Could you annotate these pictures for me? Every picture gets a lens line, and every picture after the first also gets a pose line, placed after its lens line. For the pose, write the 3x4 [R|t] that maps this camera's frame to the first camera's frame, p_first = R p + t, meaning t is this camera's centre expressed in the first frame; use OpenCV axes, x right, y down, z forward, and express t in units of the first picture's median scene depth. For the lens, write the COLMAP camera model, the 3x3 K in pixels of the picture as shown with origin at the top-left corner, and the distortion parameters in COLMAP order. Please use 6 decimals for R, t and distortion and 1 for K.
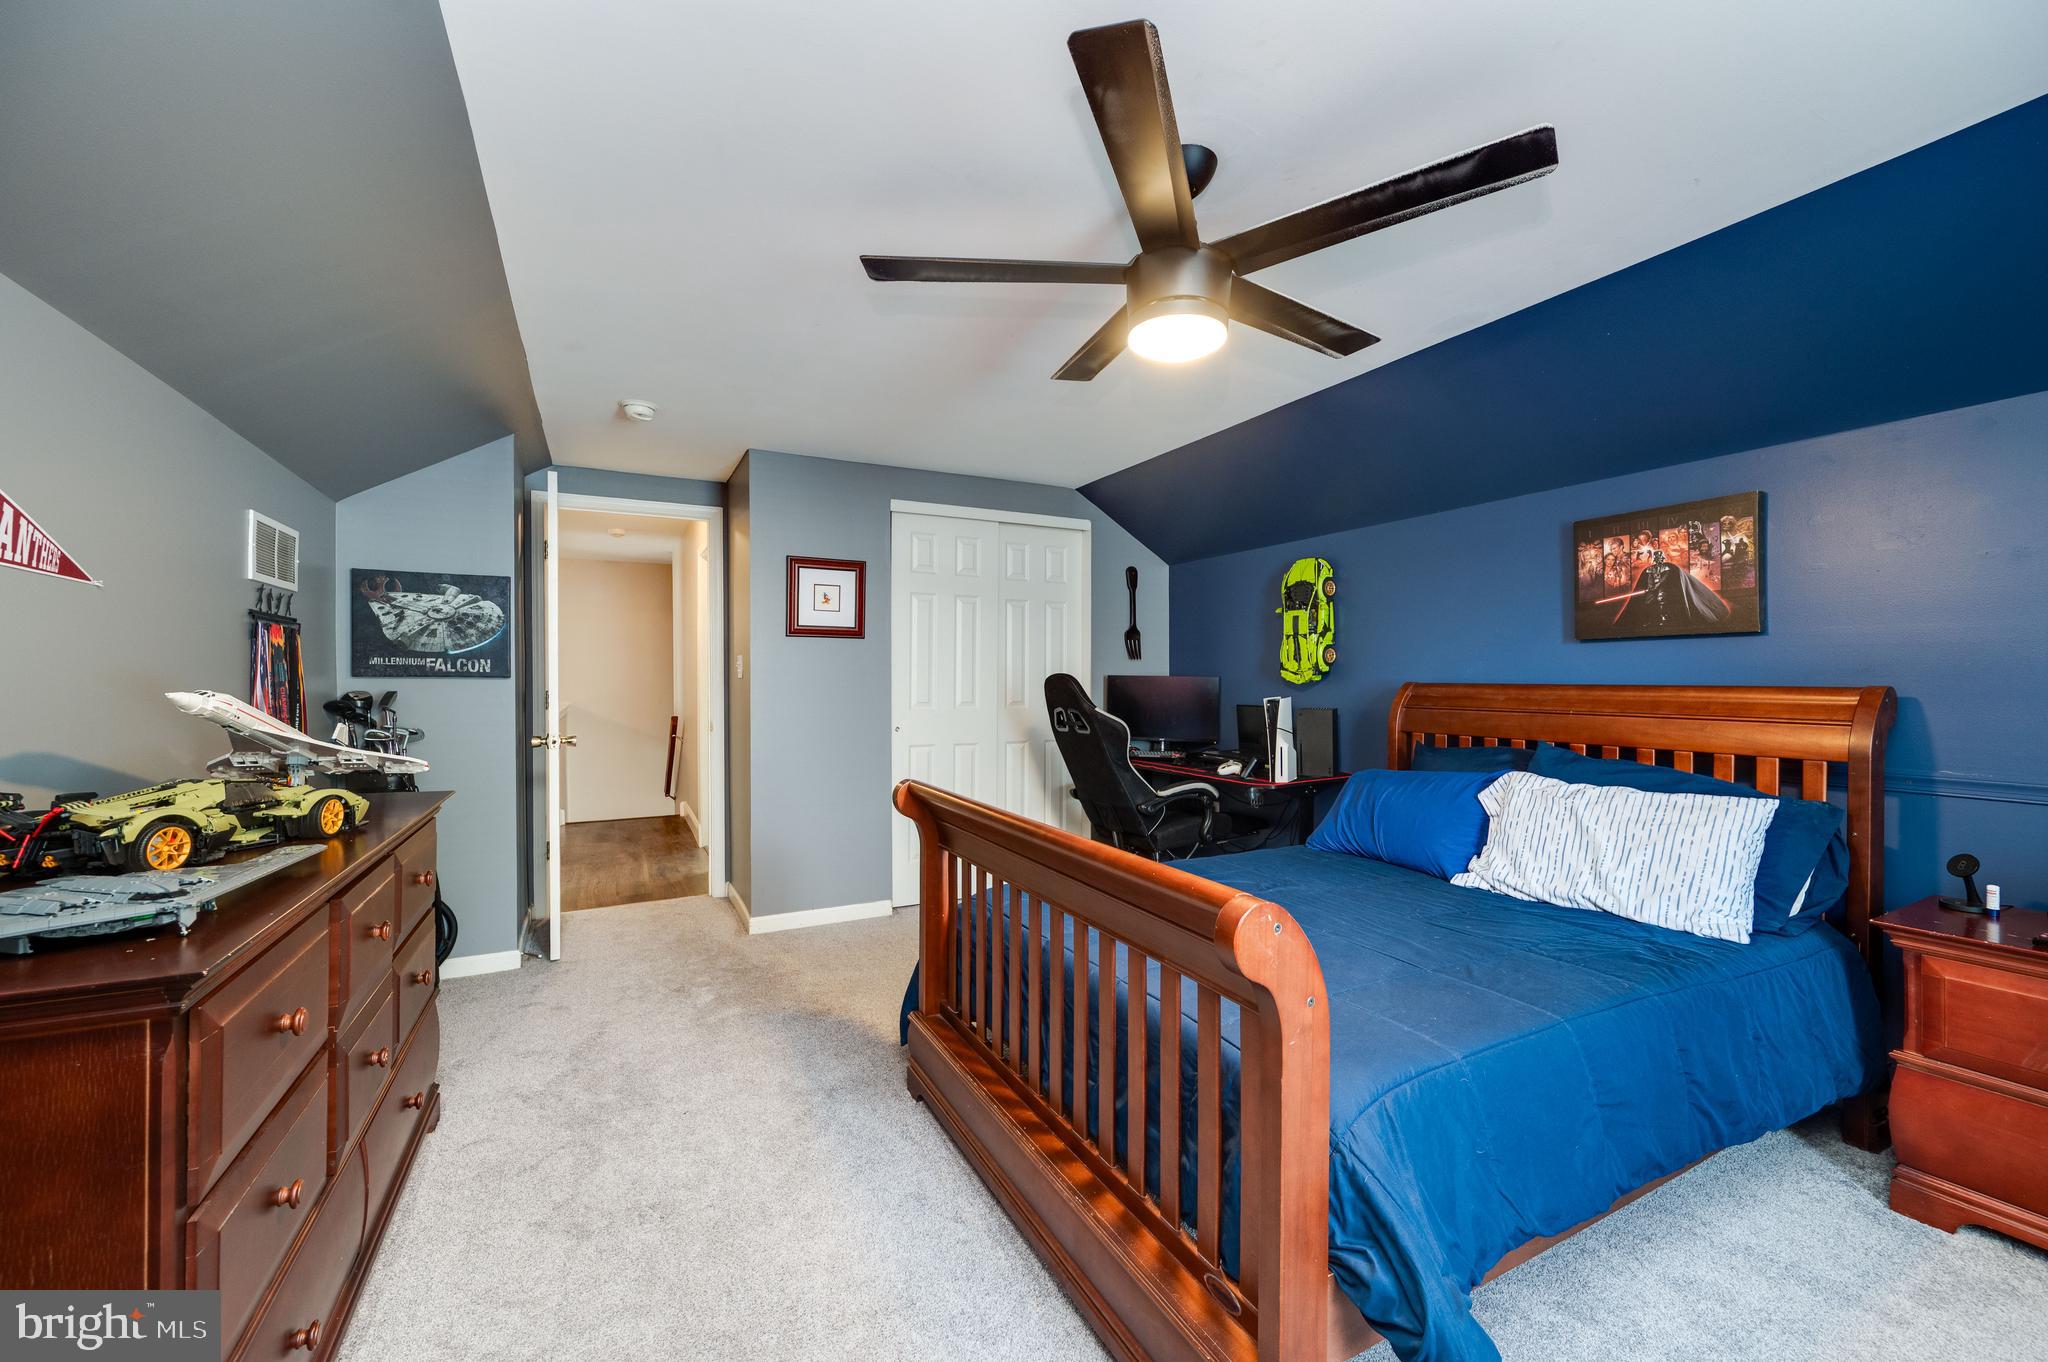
lens RADIAL K [[812.0, 0, 1024.0], [0, 812.0, 687.2], [0, 0, 1]] dist [-0.002225, -0.000467]
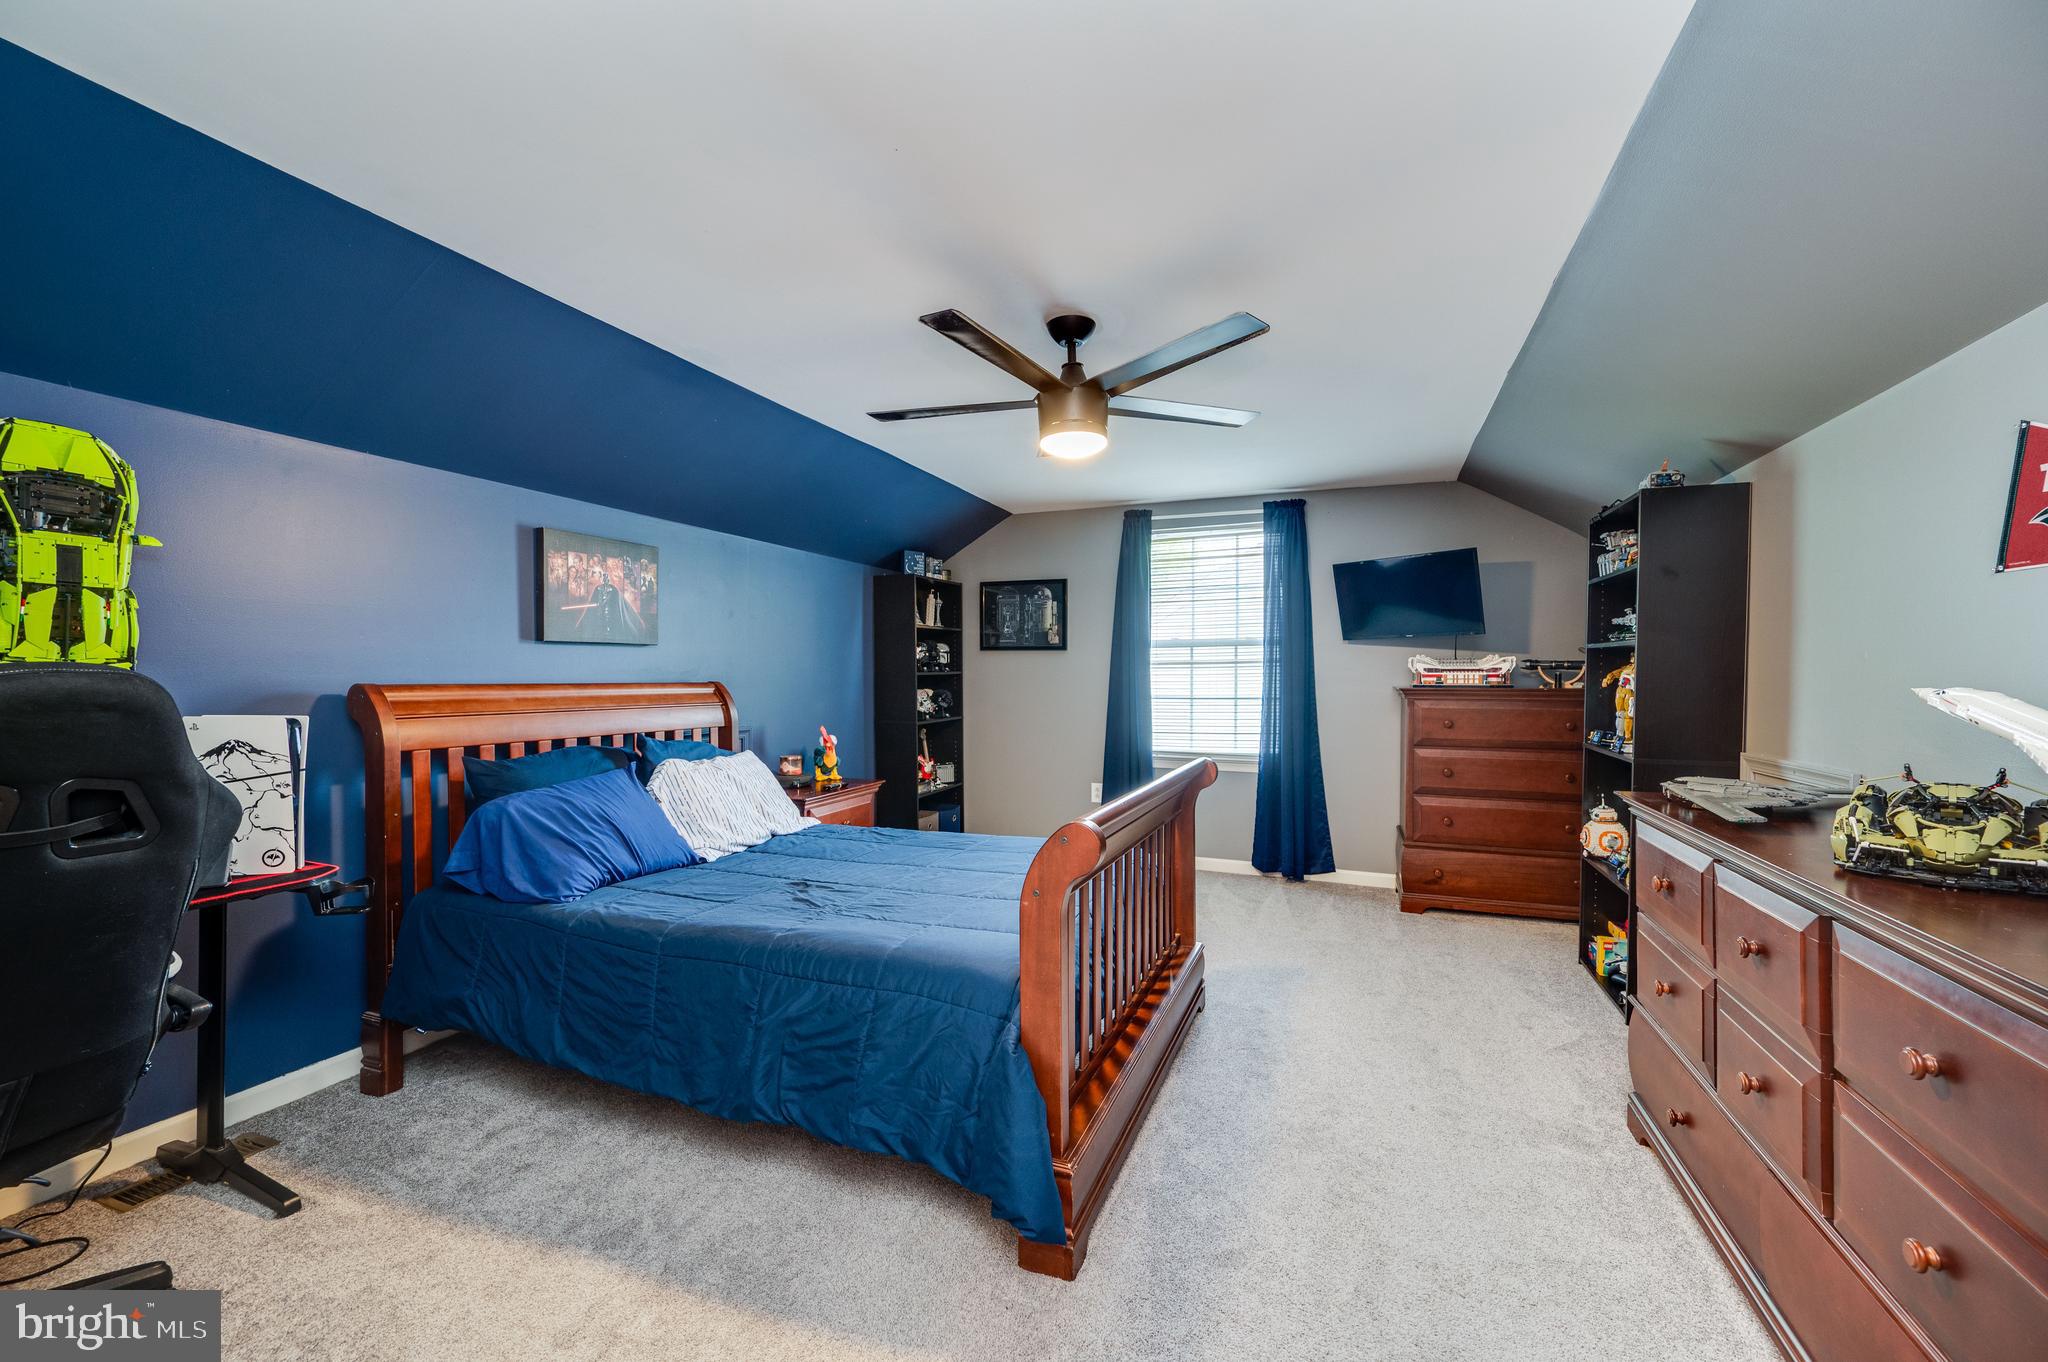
lens RADIAL K [[812.0, 0, 1024.0], [0, 812.0, 687.2], [0, 0, 1]] dist [-0.002225, -0.000467]
pose [[-0.653963, -0.009013, 0.756473, -0.569305], [0.011577, 0.999693, 0.021919, -0.016185], [-0.756438, 0.023091, -0.653658, 1.348381]]
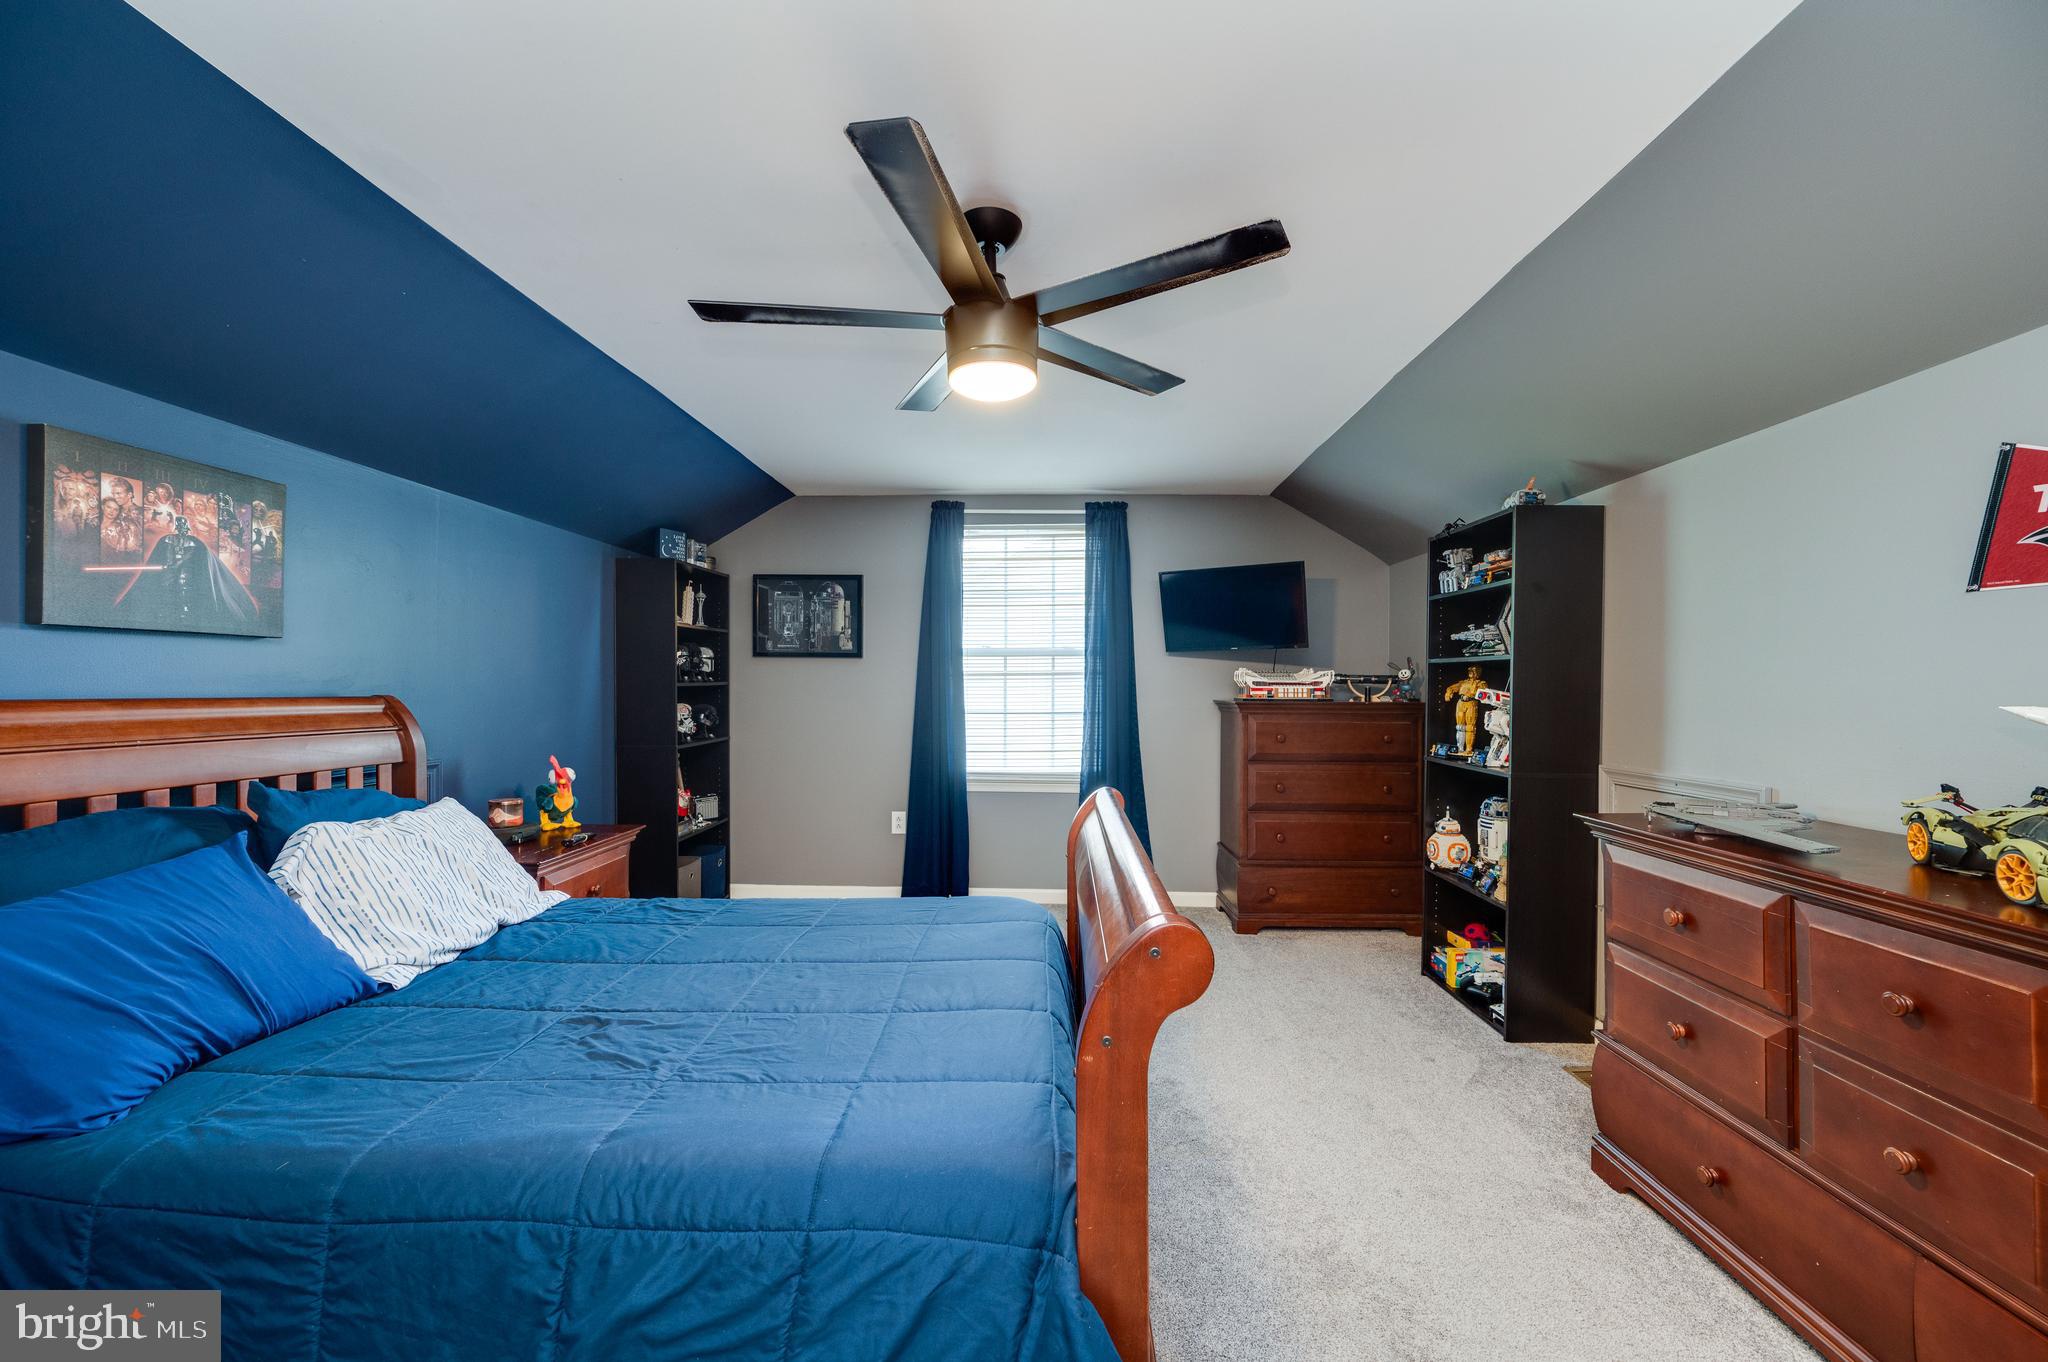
lens RADIAL K [[812.0, 0, 1024.0], [0, 812.0, 687.2], [0, 0, 1]] dist [-0.002225, -0.000467]
pose [[-0.872602, -0.001304, 0.488430, -0.255154], [0.004538, 0.999932, 0.010776, -0.017376], [-0.488410, 0.011620, -0.872537, 1.291246]]
